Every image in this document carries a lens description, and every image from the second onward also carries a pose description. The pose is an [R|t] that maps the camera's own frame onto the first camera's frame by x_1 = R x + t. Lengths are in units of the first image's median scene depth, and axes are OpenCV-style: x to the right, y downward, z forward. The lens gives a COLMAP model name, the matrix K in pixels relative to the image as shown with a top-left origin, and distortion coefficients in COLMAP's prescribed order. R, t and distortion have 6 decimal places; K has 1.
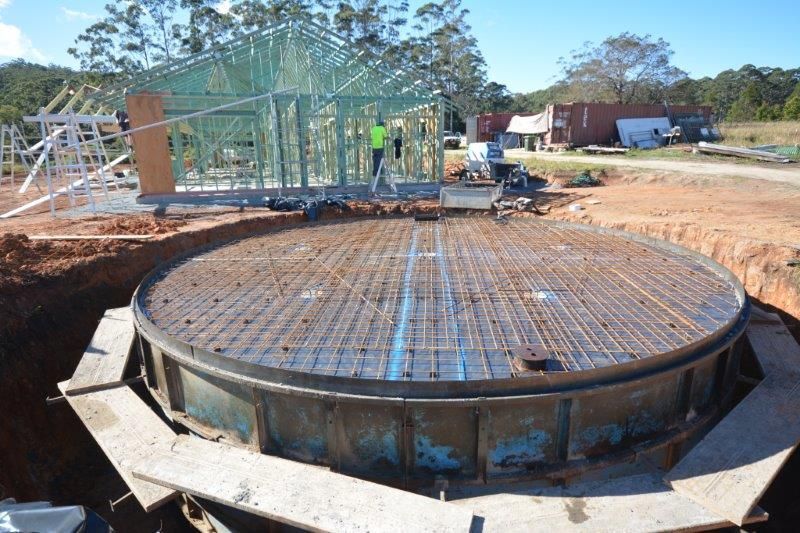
lens RADIAL K [[443.4, 0, 400.0], [0, 443.4, 266.5], [0, 0, 1]] dist [0.022251, 0.000347]
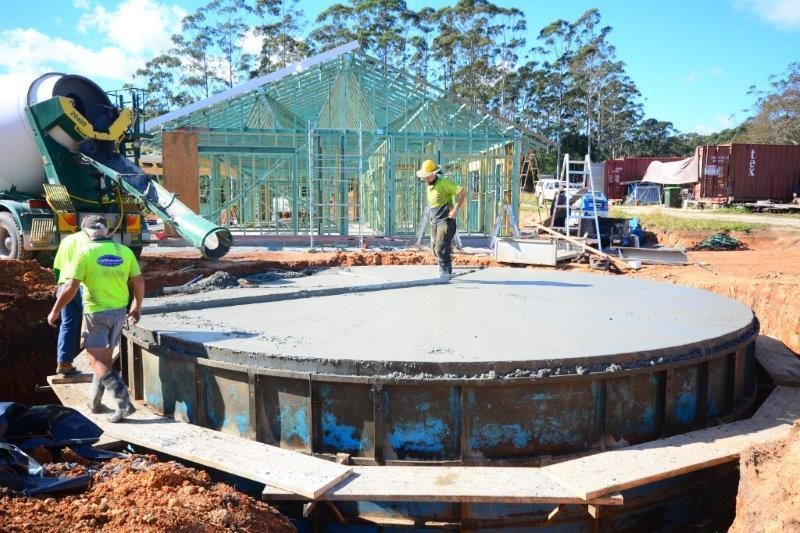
lens RADIAL K [[629.6, 0, 401.1], [0, 629.6, 267.7], [0, 0, 1]] dist [0.029411, 0.005059]
pose [[0.981874, 0.041176, -0.185008, 0.090970], [-0.070542, 0.985382, -0.155068, 0.046138], [0.175919, 0.165308, 0.970426, -0.099435]]
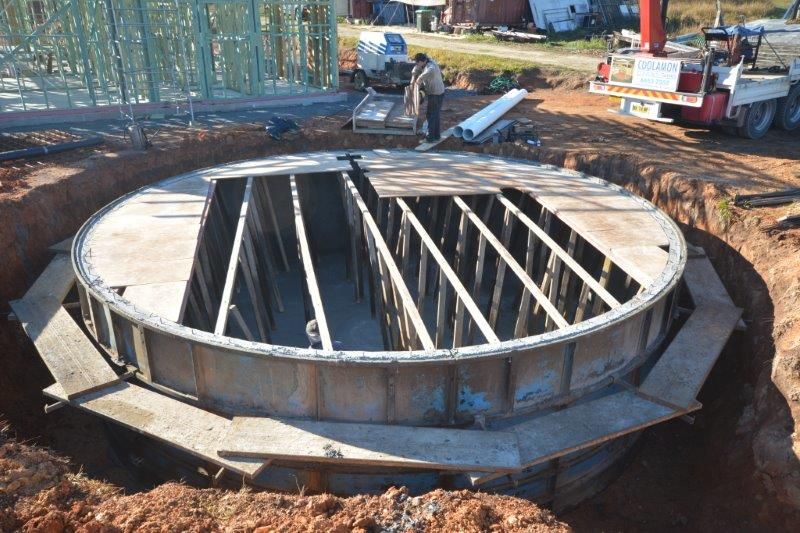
lens RADIAL K [[629.6, 0, 401.1], [0, 629.6, 267.7], [0, 0, 1]] dist [0.029411, 0.005059]
pose [[0.961689, -0.082357, 0.261479, -0.097614], [0.045416, 0.988490, 0.144306, -0.035114], [-0.270354, -0.126903, 0.954361, -0.099644]]
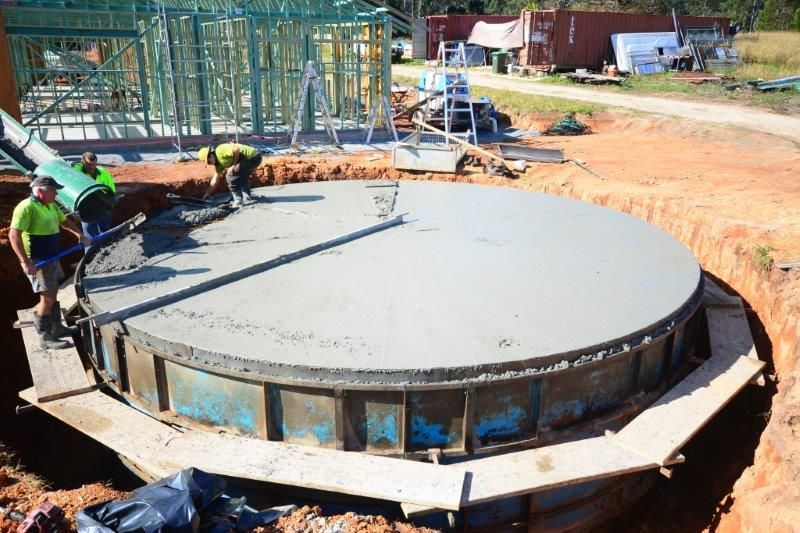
lens RADIAL K [[663.7, 0, 404.2], [0, 663.7, 265.7], [0, 0, 1]] dist [0.032003, 0.004078]
pose [[0.989495, -0.016644, 0.143603, -0.041563], [0.007940, 0.998108, 0.060967, -0.021249], [-0.144346, -0.059186, 0.987756, -0.124219]]
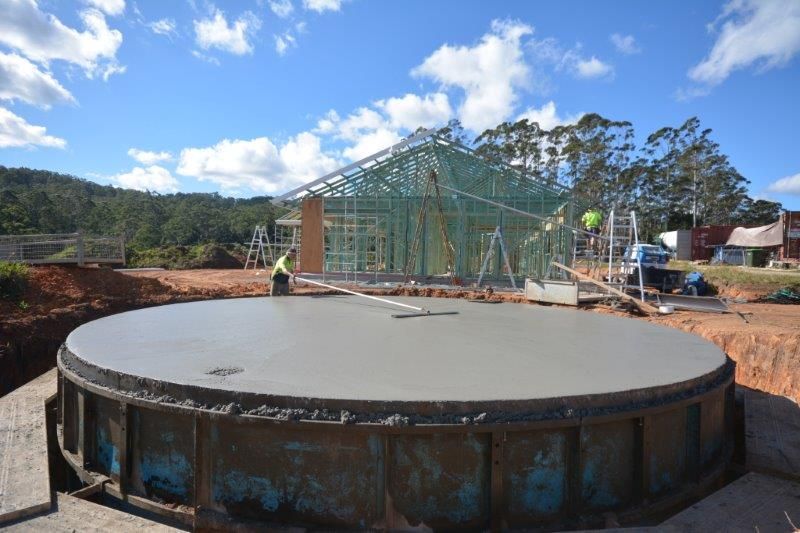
lens RADIAL K [[420.6, 0, 400.0], [0, 420.6, 266.5], [0, 0, 1]] dist [0.021089, -0.002383]
pose [[0.866014, 0.048181, -0.497693, 0.200272], [-0.172683, 0.962925, -0.207259, 0.020118], [0.469255, 0.265432, 0.842226, 0.073154]]
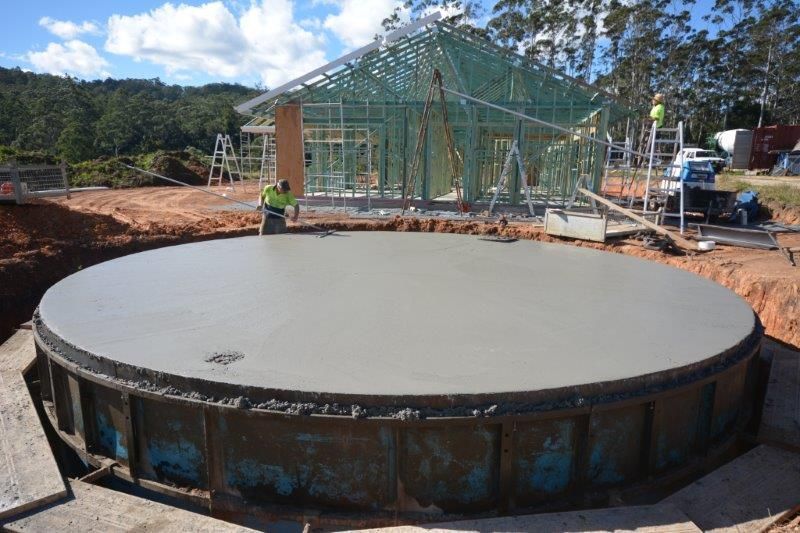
lens RADIAL K [[509.7, 0, 400.0], [0, 509.7, 266.5], [0, 0, 1]] dist [0.013615, 0.021794]
pose [[0.872282, 0.128618, -0.471786, 0.203612], [-0.162328, 0.986242, -0.031259, -0.001807], [0.461274, 0.103851, 0.881159, 0.048653]]
